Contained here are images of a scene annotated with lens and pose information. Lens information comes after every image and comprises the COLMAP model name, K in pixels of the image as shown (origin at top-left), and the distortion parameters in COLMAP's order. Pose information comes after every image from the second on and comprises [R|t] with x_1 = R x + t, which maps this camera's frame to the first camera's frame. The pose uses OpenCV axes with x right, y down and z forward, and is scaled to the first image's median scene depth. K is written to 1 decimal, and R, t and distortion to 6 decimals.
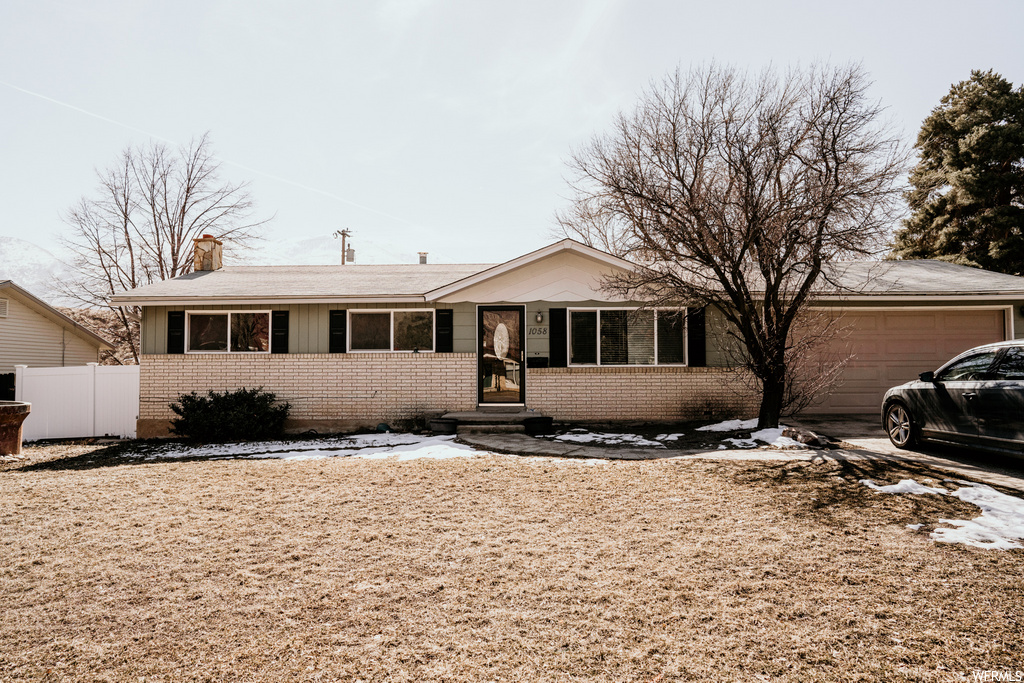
lens RADIAL K [[684.4, 0, 512.0], [0, 684.4, 341.5], [0, 0, 1]] dist [0.000350, 0.002208]
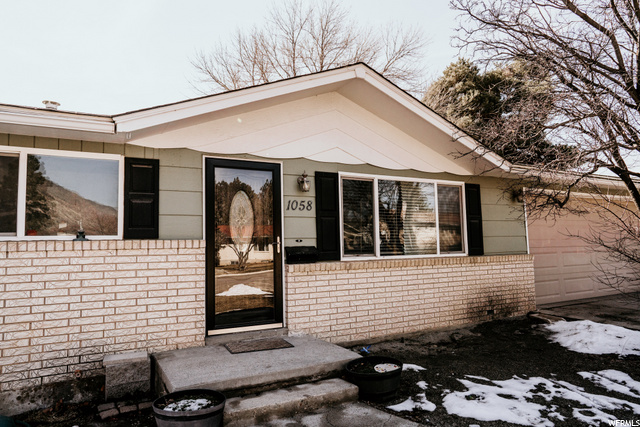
lens RADIAL K [[427.8, 0, 320.0], [0, 427.8, 213.5], [0, 0, 1]] dist [0.000350, 0.002208]
pose [[0.872080, 0.026524, 0.488644, -0.140419], [-0.004889, 0.998952, -0.045498, 0.010406], [-0.489339, 0.037288, 0.871296, 0.644445]]
